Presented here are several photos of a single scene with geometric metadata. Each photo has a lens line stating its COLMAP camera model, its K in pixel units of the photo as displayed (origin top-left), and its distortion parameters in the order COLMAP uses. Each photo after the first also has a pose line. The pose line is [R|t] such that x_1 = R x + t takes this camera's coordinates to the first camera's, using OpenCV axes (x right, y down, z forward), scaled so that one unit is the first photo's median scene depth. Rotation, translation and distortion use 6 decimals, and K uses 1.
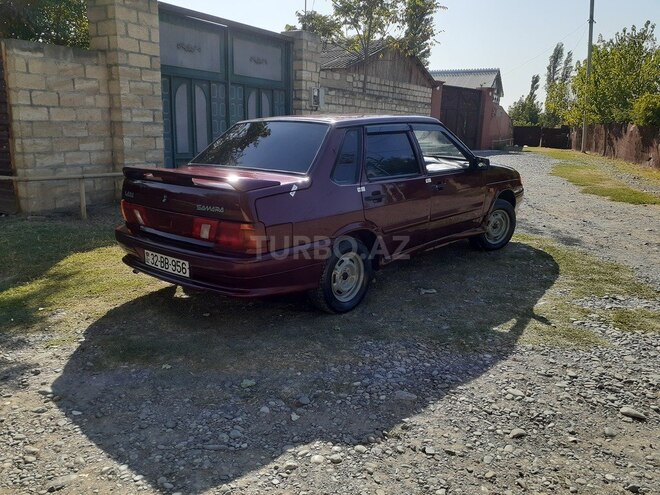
lens RADIAL K [[572.6, 0, 330.0], [0, 572.6, 247.5], [0, 0, 1]] dist [0.014141, -0.015711]
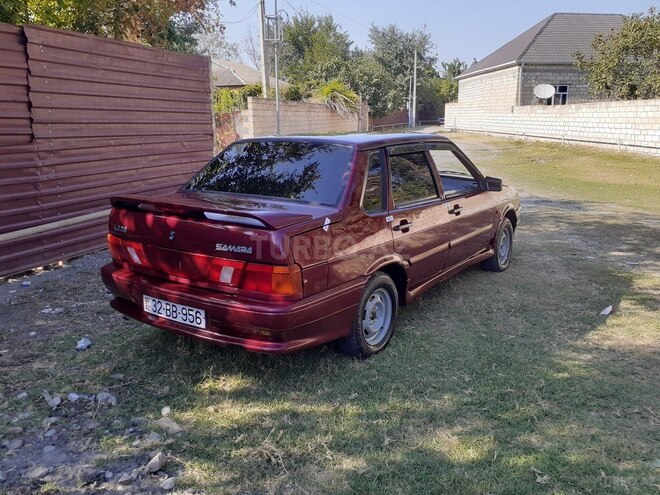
lens RADIAL K [[572.6, 0, 330.0], [0, 572.6, 247.5], [0, 0, 1]] dist [0.014141, -0.015711]
pose [[0.993623, -0.024848, 0.109980, -0.148430], [0.026549, 0.999549, -0.014027, -0.049800], [-0.109582, 0.016857, 0.993835, 0.130699]]
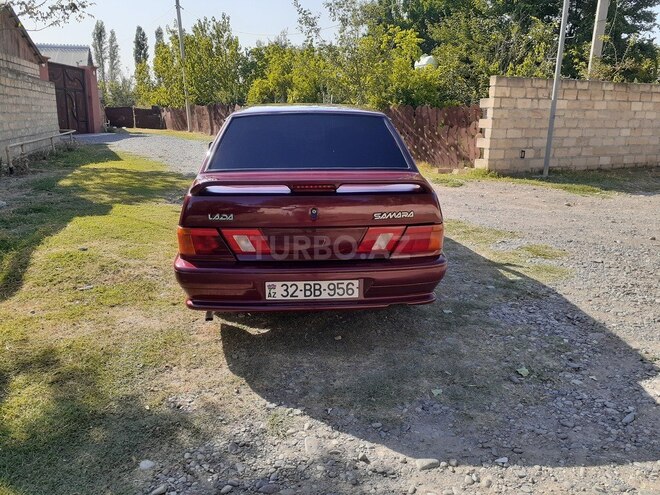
lens RADIAL K [[572.6, 0, 330.0], [0, 572.6, 247.5], [0, 0, 1]] dist [0.014141, -0.015711]
pose [[0.676433, -0.182783, 0.713463, -0.858807], [0.157090, 0.982230, 0.102703, -0.115476], [-0.719556, 0.042606, 0.693126, 0.415780]]
